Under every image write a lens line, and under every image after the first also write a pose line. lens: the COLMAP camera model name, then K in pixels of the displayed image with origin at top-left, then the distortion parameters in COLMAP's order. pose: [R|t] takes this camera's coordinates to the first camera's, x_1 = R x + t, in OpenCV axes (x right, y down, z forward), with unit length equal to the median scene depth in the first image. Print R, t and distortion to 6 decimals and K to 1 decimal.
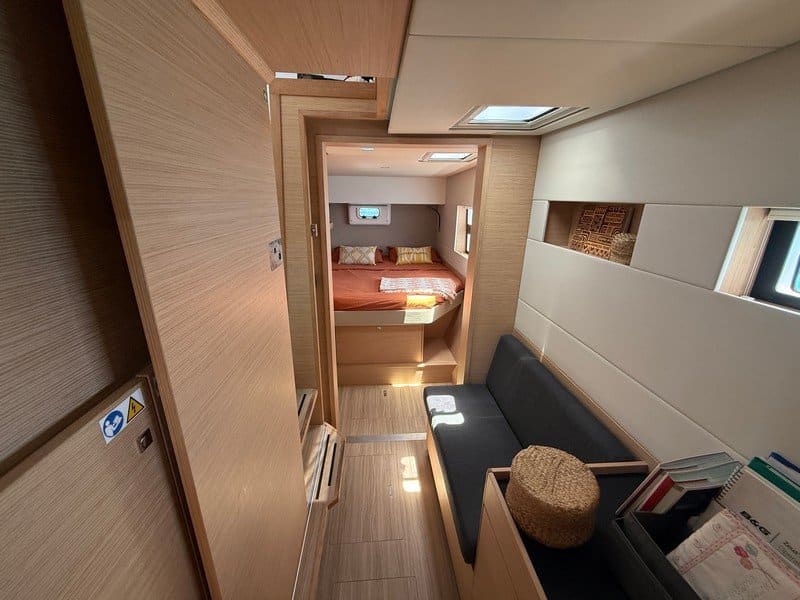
lens RADIAL K [[317.1, 0, 400.0], [0, 317.1, 300.0], [0, 0, 1]] dist [0.000434, 0.000159]
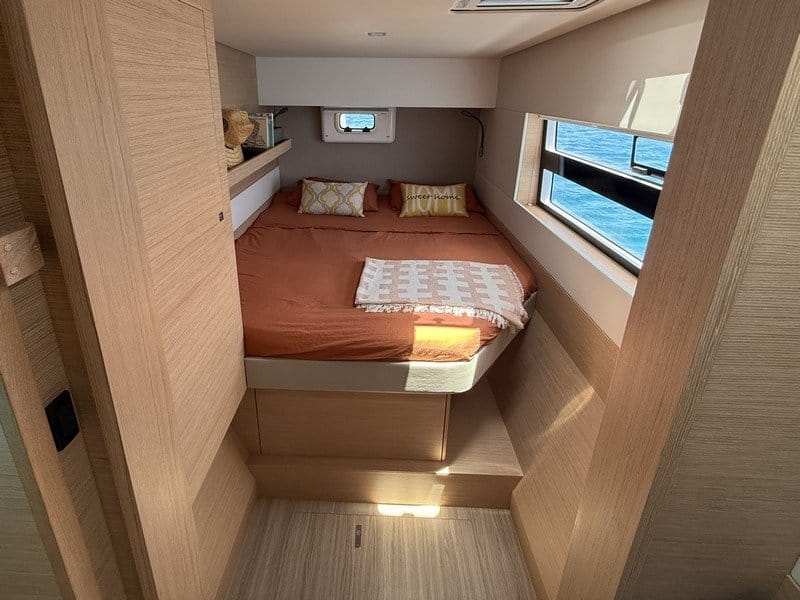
lens RADIAL K [[399.3, 0, 367.2], [0, 399.3, 222.4], [0, 0, 1]] dist [-0.000454, -0.000011]
pose [[0.992767, 0.033183, -0.115380, 0.011096], [-0.032429, 0.999439, 0.008413, -0.109366], [0.115595, -0.004610, 0.993286, 0.308404]]
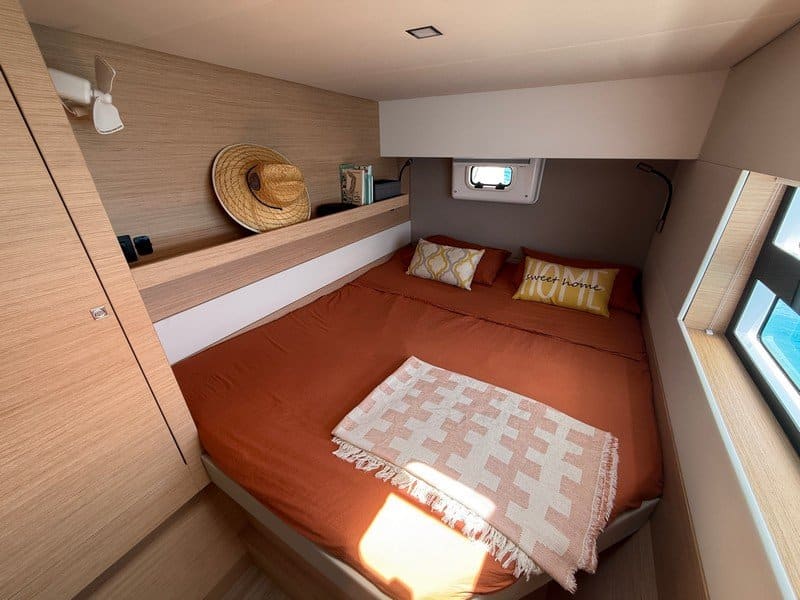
lens RADIAL K [[317.1, 0, 400.0], [0, 317.1, 300.0], [0, 0, 1]] dist [0.000434, 0.000159]
pose [[0.811021, 0.236867, -0.534919, 0.104239], [-0.155145, 0.968710, 0.193728, -0.178405], [0.564070, -0.074128, 0.822393, 0.548105]]
